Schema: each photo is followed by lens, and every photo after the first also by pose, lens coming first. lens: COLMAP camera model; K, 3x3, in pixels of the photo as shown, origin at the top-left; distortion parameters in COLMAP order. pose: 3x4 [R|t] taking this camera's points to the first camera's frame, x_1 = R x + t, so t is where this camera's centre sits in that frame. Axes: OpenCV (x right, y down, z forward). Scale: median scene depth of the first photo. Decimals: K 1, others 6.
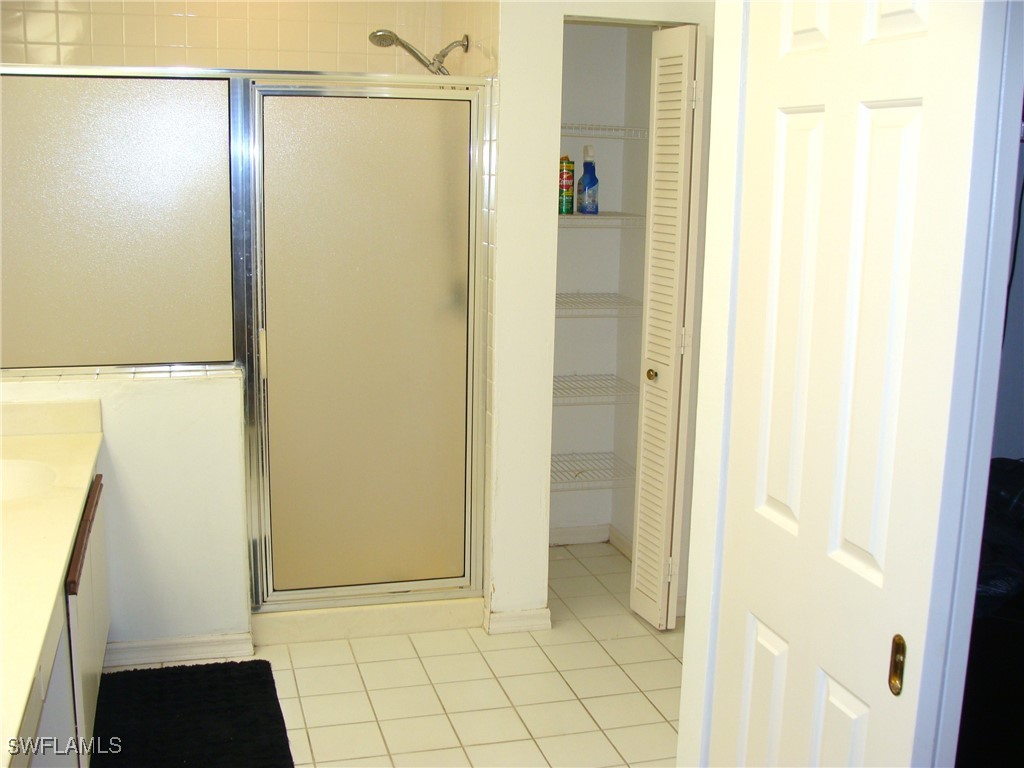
lens RADIAL K [[1106.2, 0, 492.9], [0, 1106.2, 385.7], [0, 0, 1]] dist [-0.180535, 0.184239]
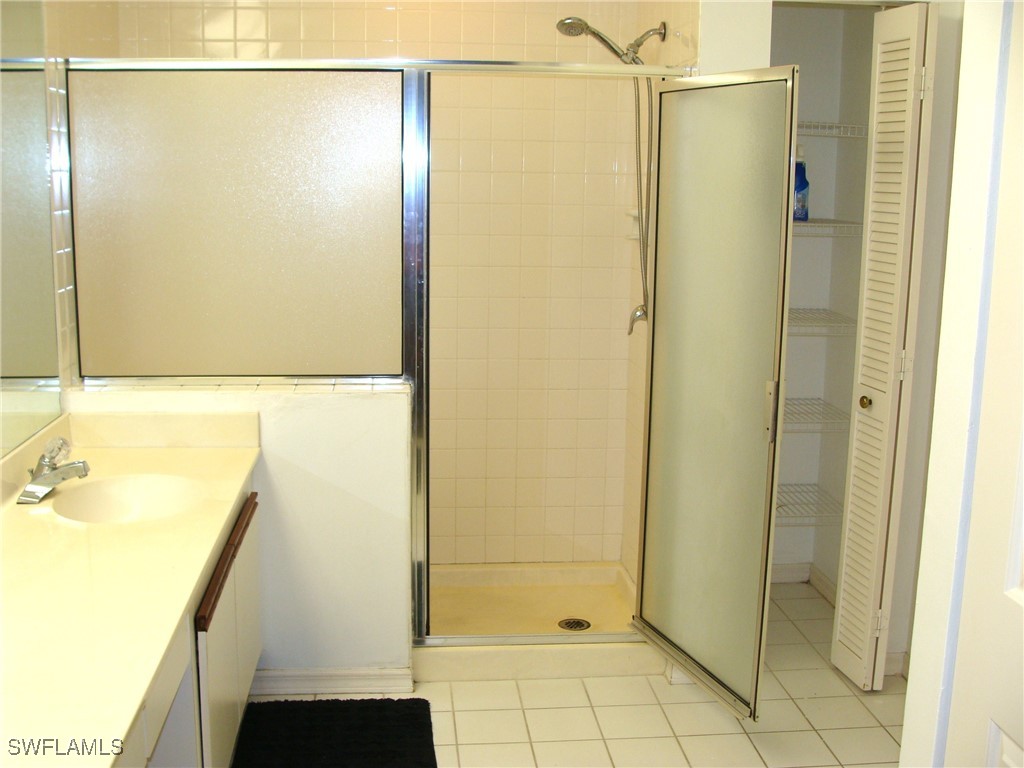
lens RADIAL K [[1106.2, 0, 492.9], [0, 1106.2, 385.7], [0, 0, 1]] dist [-0.180535, 0.184239]
pose [[0.983389, 0.027928, -0.179349, 0.006352], [-0.029337, 0.999556, -0.005209, -0.010155], [0.179123, 0.010384, 0.983772, 0.091473]]
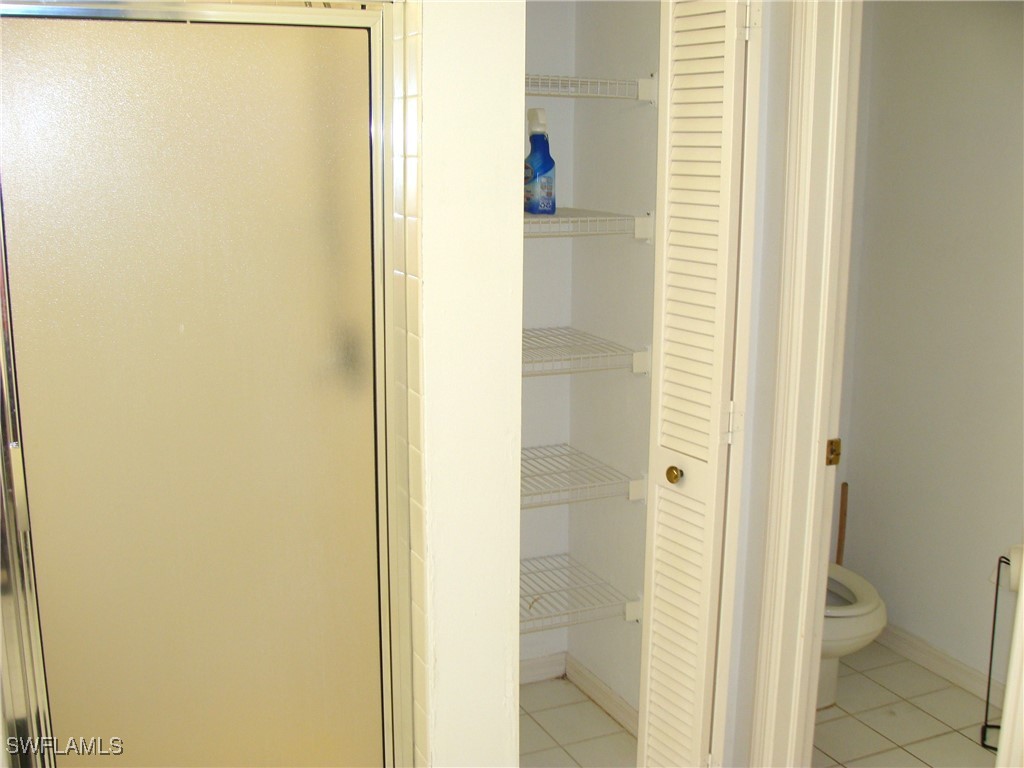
lens RADIAL K [[1106.2, 0, 492.9], [0, 1106.2, 385.7], [0, 0, 1]] dist [-0.180535, 0.184239]
pose [[0.987195, -0.046004, 0.152741, -0.050703], [0.043444, 0.998855, 0.020055, -0.078622], [-0.153489, -0.013162, 0.988063, 0.410105]]
